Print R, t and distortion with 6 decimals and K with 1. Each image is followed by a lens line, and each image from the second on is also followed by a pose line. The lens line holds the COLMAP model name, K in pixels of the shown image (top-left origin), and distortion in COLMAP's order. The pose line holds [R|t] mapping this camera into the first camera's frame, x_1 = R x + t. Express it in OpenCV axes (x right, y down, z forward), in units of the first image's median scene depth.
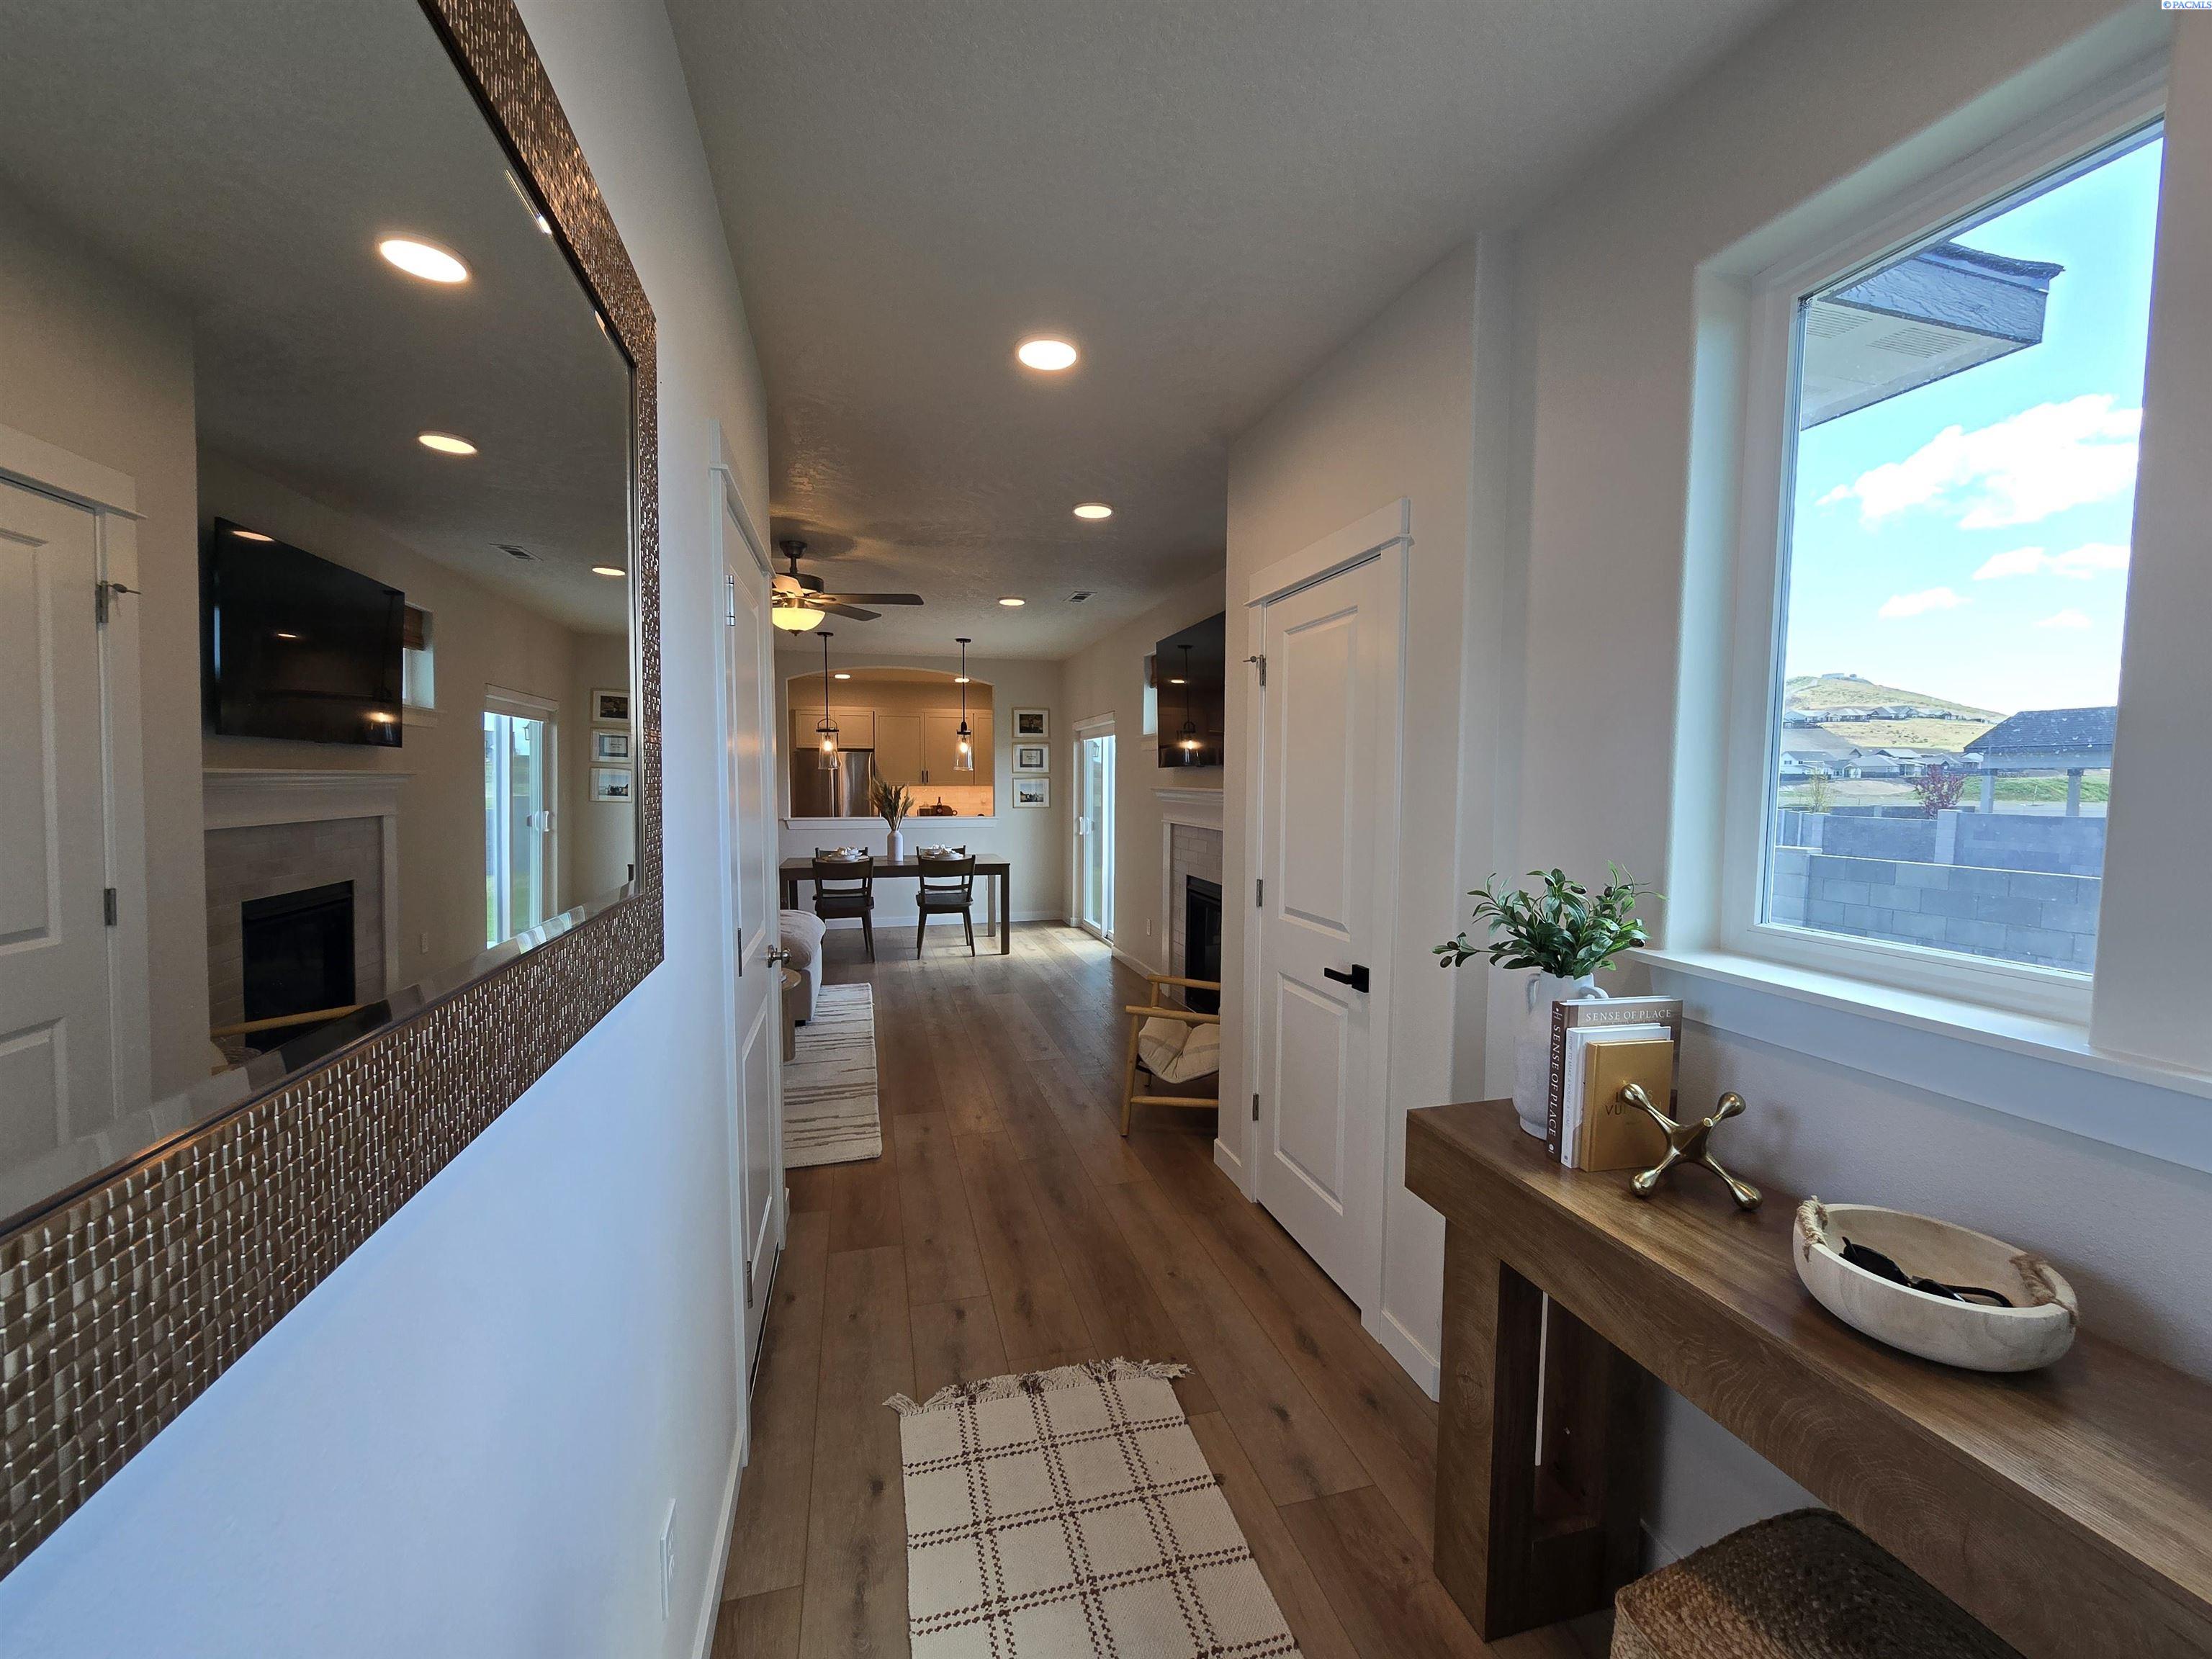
lens RADIAL K [[889.3, 0, 1114.2], [0, 889.3, 844.5], [0, 0, 1]] dist [0.000185, 0.000623]
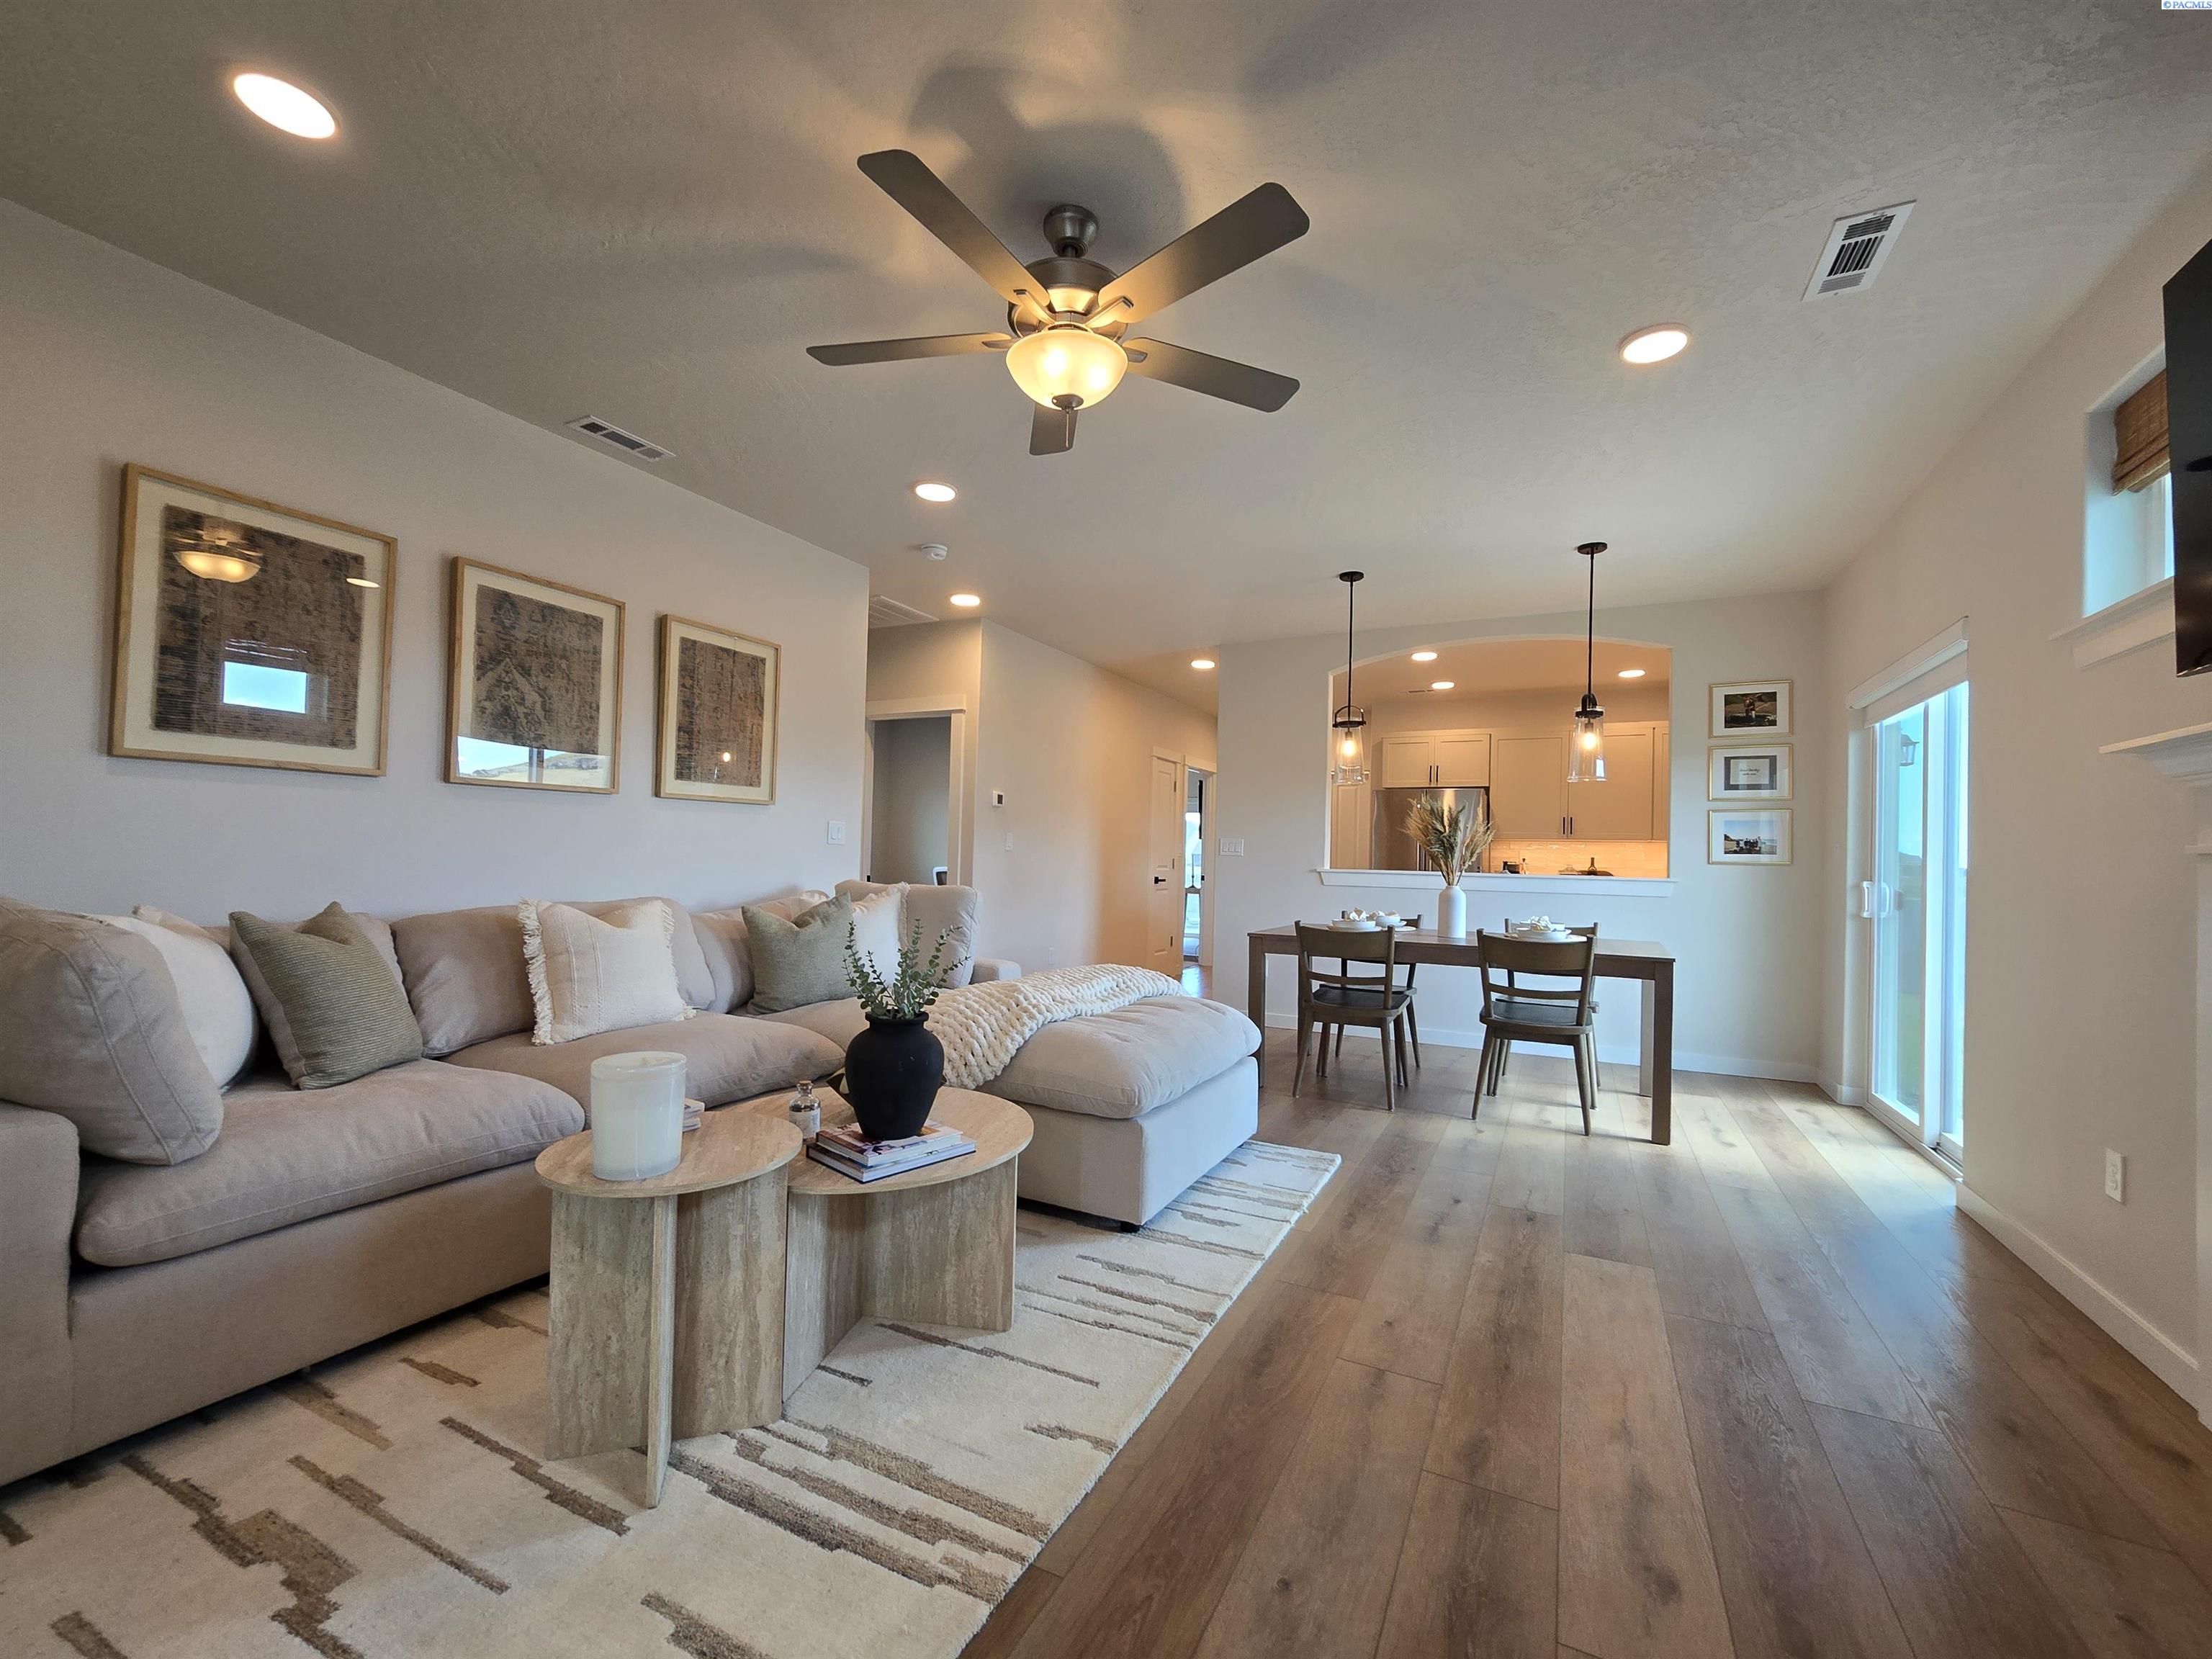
lens RADIAL K [[896.8, 0, 1130.4], [0, 896.8, 847.2], [0, 0, 1]] dist [0.001091, 0.000008]
pose [[0.742615, 0.001937, -0.669715, -0.008902], [-0.069335, 0.994845, -0.074005, 0.018025], [0.666119, 0.101392, 0.738921, 0.432730]]
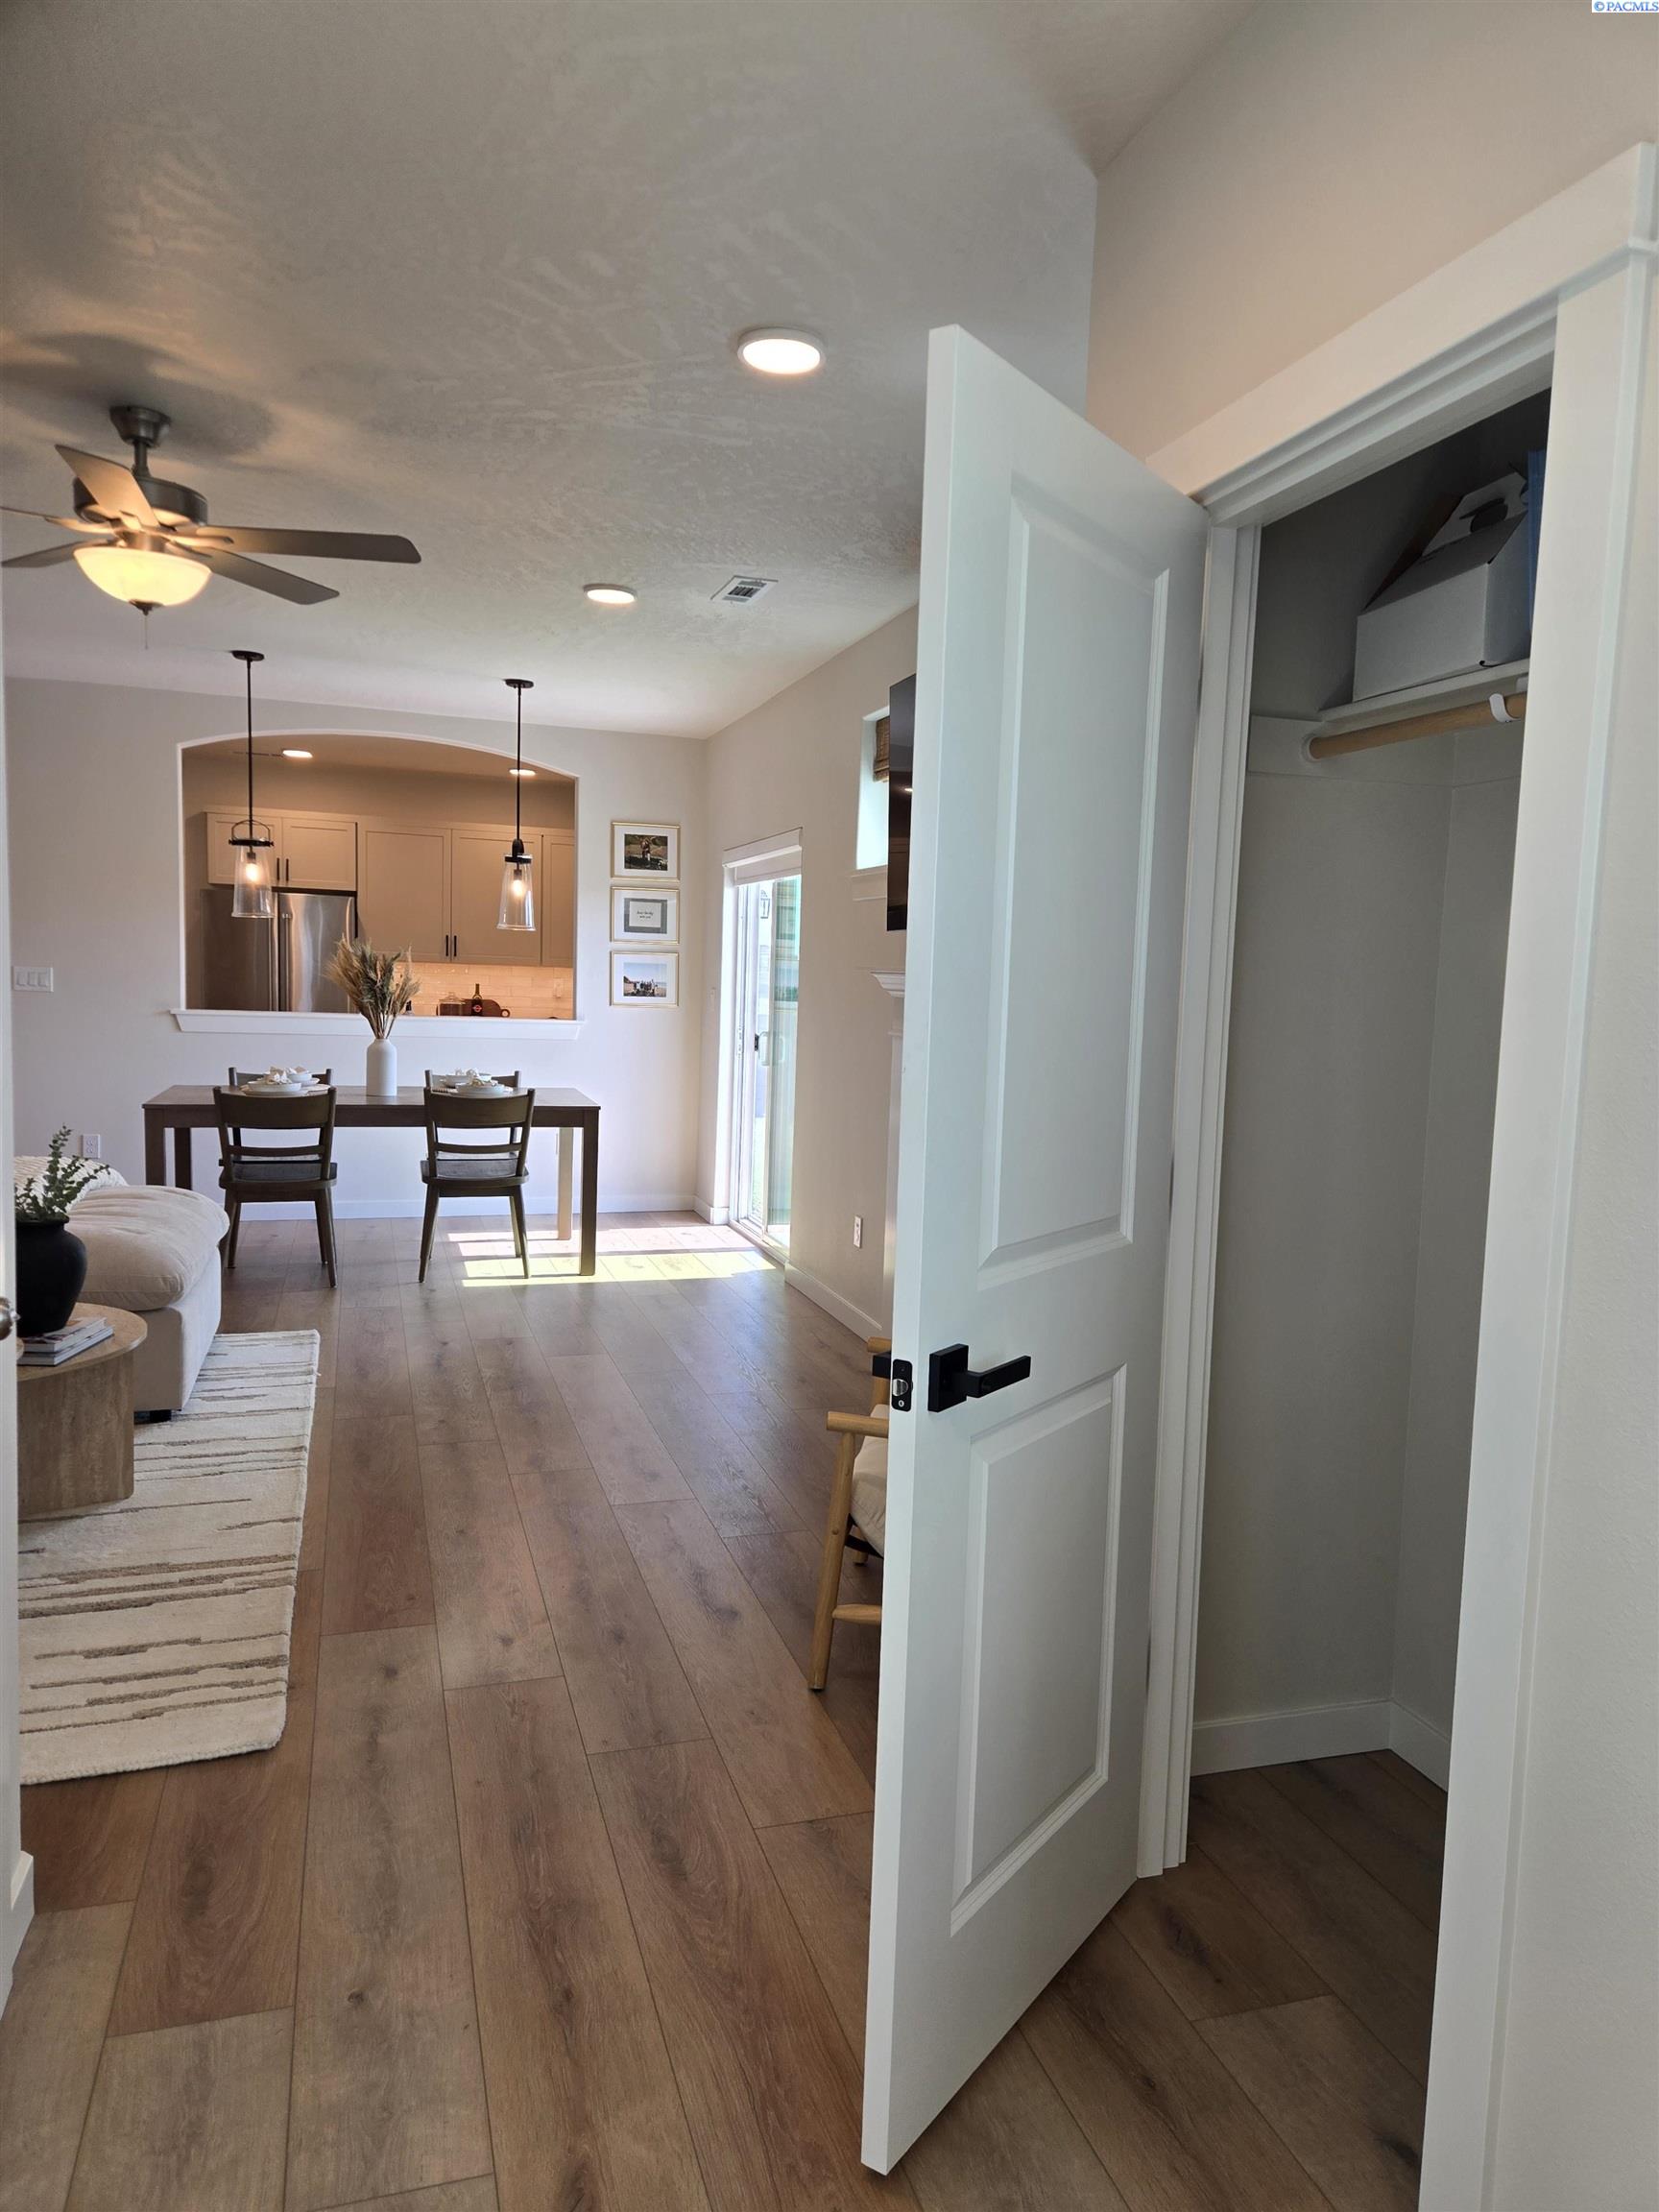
lens RADIAL K [[1462.5, 0, 829.5], [0, 1462.5, 1106.0], [0, 0, 1]] dist [0.136864, -0.112867]
pose [[0.999126, 0.025953, 0.032779, -0.007886], [-0.026491, 0.999520, 0.016070, 0.003085], [-0.032346, -0.016925, 0.999333, 0.109638]]
